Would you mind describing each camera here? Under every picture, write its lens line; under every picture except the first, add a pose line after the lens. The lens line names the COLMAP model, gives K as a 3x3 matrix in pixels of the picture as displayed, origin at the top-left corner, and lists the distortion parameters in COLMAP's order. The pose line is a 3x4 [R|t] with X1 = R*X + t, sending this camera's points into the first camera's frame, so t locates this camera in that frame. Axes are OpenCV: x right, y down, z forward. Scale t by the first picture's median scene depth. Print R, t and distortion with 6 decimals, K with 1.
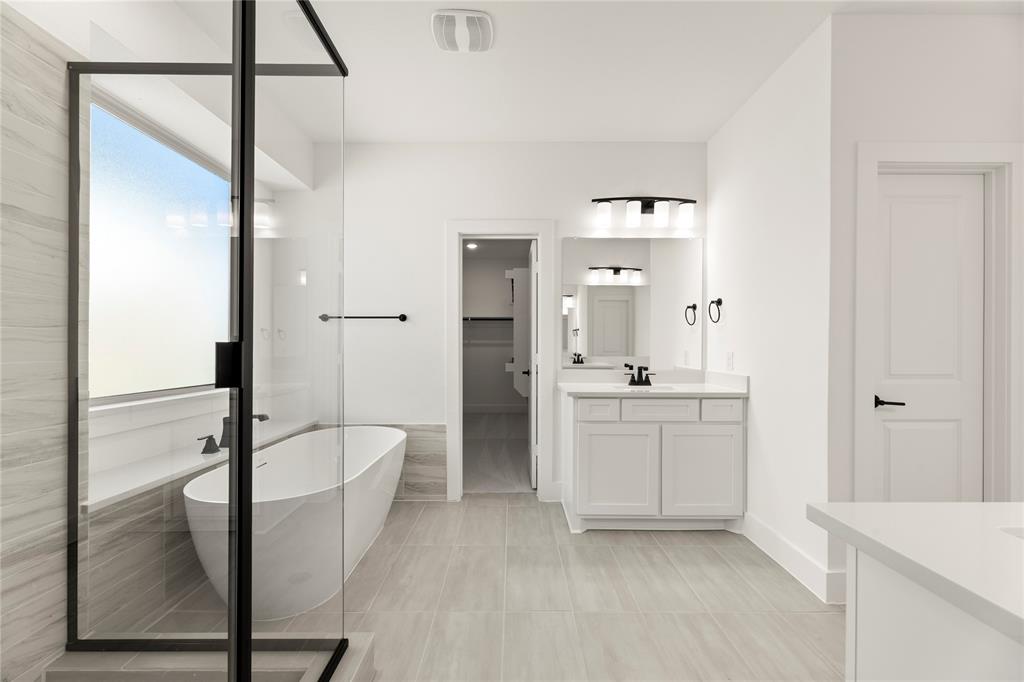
lens RADIAL K [[411.3, 0, 512.9], [0, 411.3, 343.6], [0, 0, 1]] dist [0.000077, 0.000124]
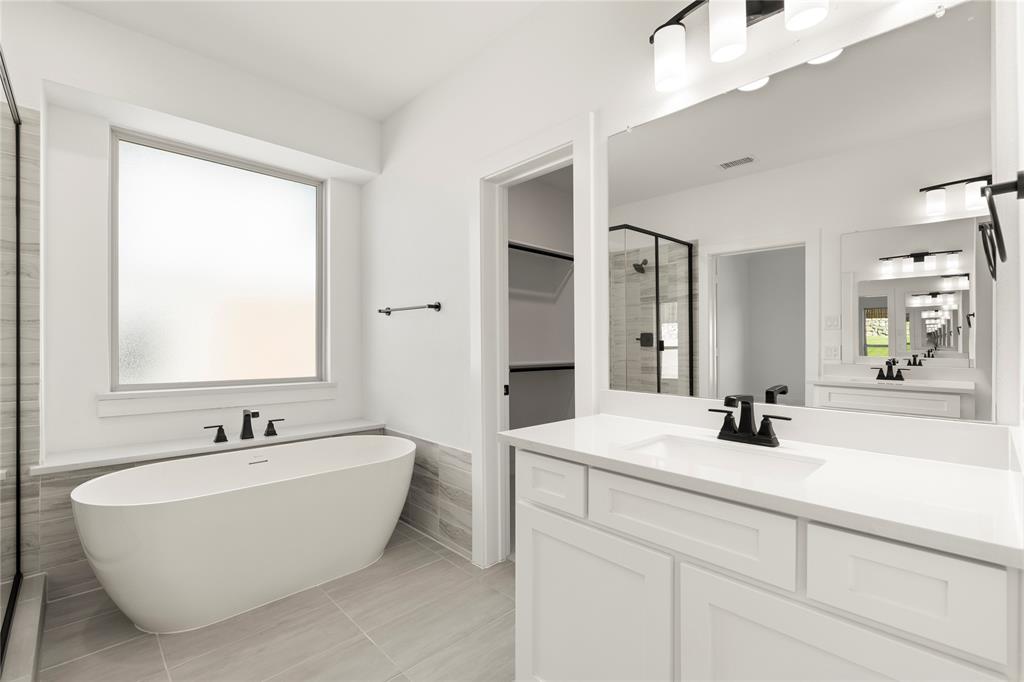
lens RADIAL K [[449.7, 0, 539.0], [0, 449.7, 341.7], [0, 0, 1]] dist [0.006702, -0.006740]
pose [[0.705919, 0.001209, -0.708291, 0.470404], [-0.002421, 0.999997, -0.000705, 0.003550], [0.708288, 0.002213, 0.705920, 0.533643]]
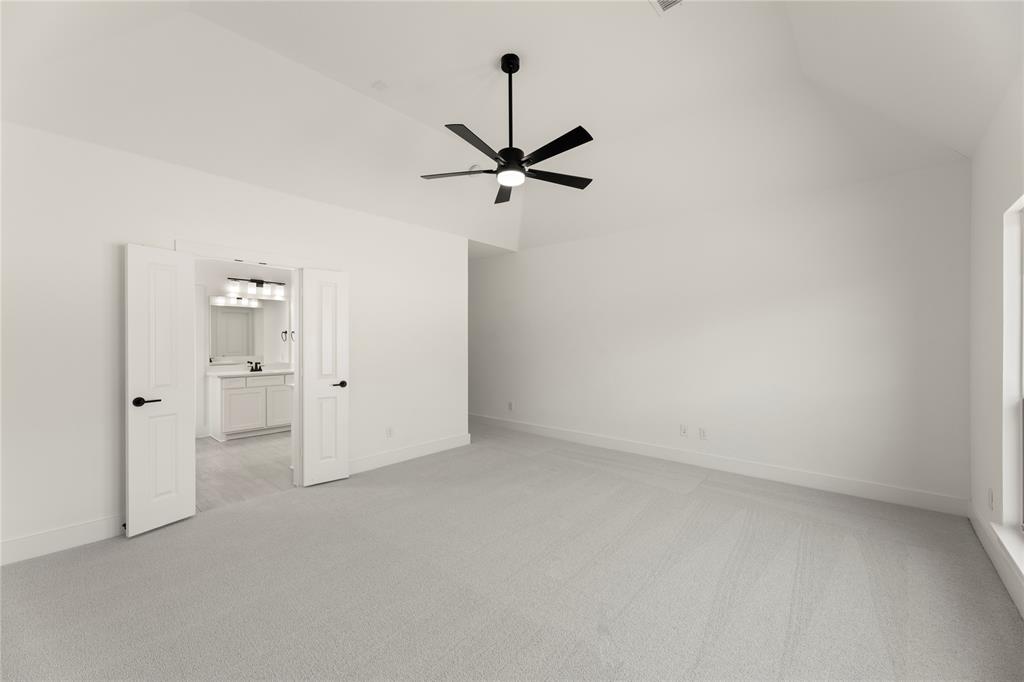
lens RADIAL K [[411.3, 0, 512.9], [0, 411.3, 343.6], [0, 0, 1]] dist [0.000077, 0.000124]
pose [[0.663111, -0.010554, 0.748447, -0.382435], [-0.000332, 0.999896, 0.014394, -0.068722], [-0.748521, -0.009793, 0.663039, -1.339412]]
